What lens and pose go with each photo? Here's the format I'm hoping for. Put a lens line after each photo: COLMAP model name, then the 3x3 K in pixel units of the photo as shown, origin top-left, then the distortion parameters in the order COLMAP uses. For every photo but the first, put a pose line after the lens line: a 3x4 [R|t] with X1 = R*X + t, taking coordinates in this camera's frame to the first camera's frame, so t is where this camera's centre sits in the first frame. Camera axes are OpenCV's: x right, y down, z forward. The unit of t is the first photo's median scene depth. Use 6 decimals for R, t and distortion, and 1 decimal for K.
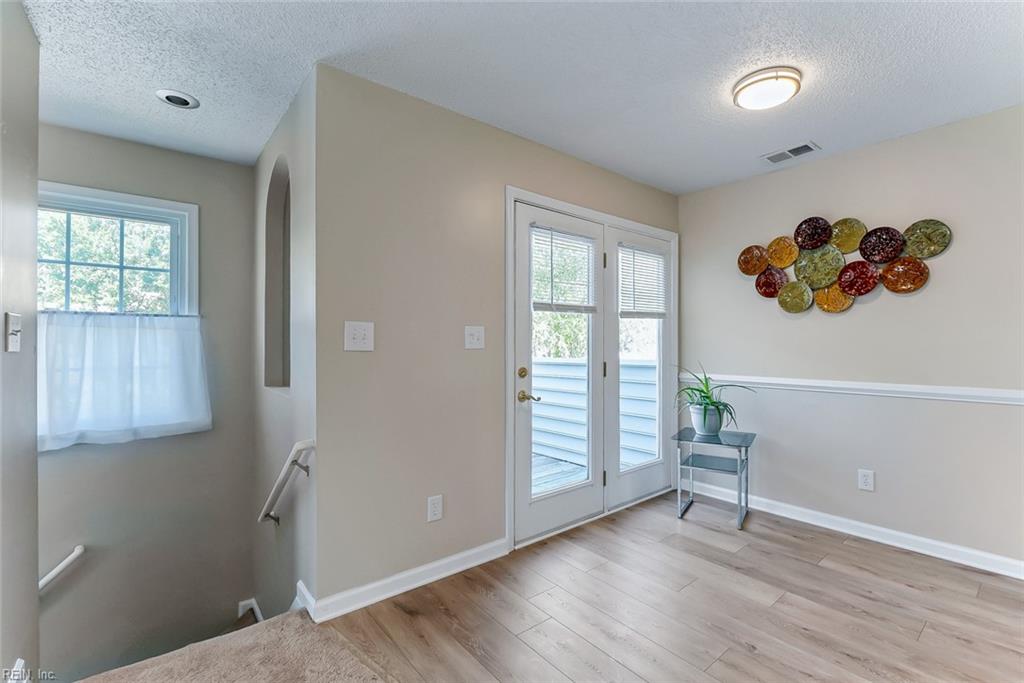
lens RADIAL K [[456.0, 0, 521.7], [0, 456.0, 337.7], [0, 0, 1]] dist [-0.011770, -0.000208]
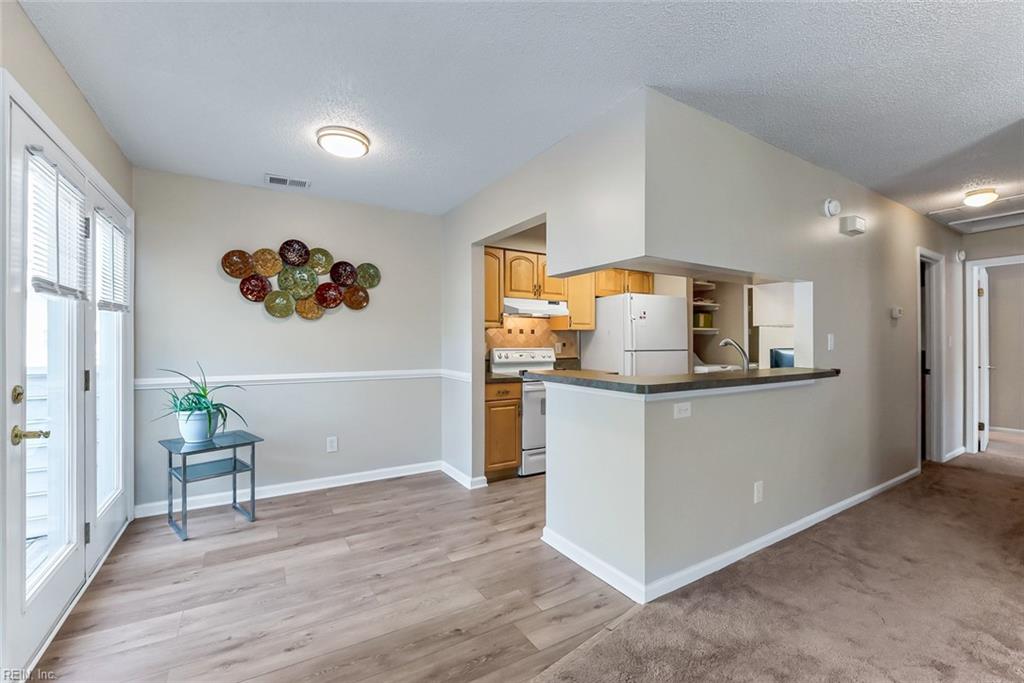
lens RADIAL K [[423.1, 0, 512.0], [0, 423.1, 341.5], [0, 0, 1]] dist [-0.017842, -0.000186]
pose [[0.152603, 0.003713, 0.988281, -0.387793], [-0.013514, 0.999907, -0.001670, 0.000005], [-0.988195, -0.013101, 0.152639, 0.263407]]
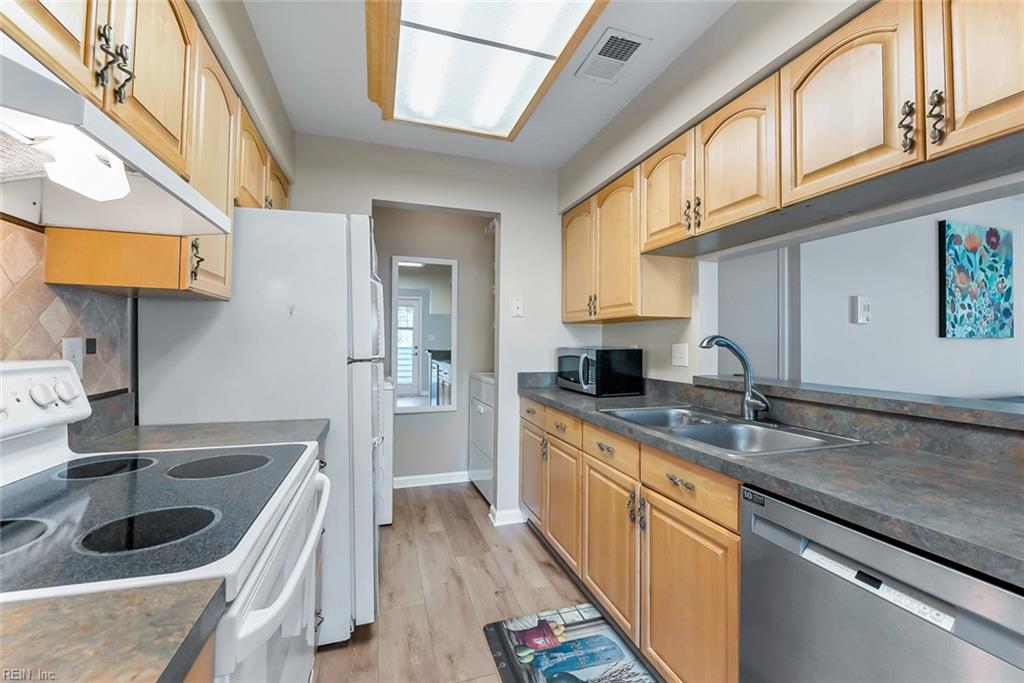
lens RADIAL K [[418.0, 0, 511.3], [0, 418.0, 338.3], [0, 0, 1]] dist [-0.002289, -0.000606]
pose [[-0.927837, -0.001804, 0.372983, 0.705580], [-0.010428, 0.999723, -0.021106, 0.004220], [-0.372841, -0.023473, -0.927598, 0.546471]]
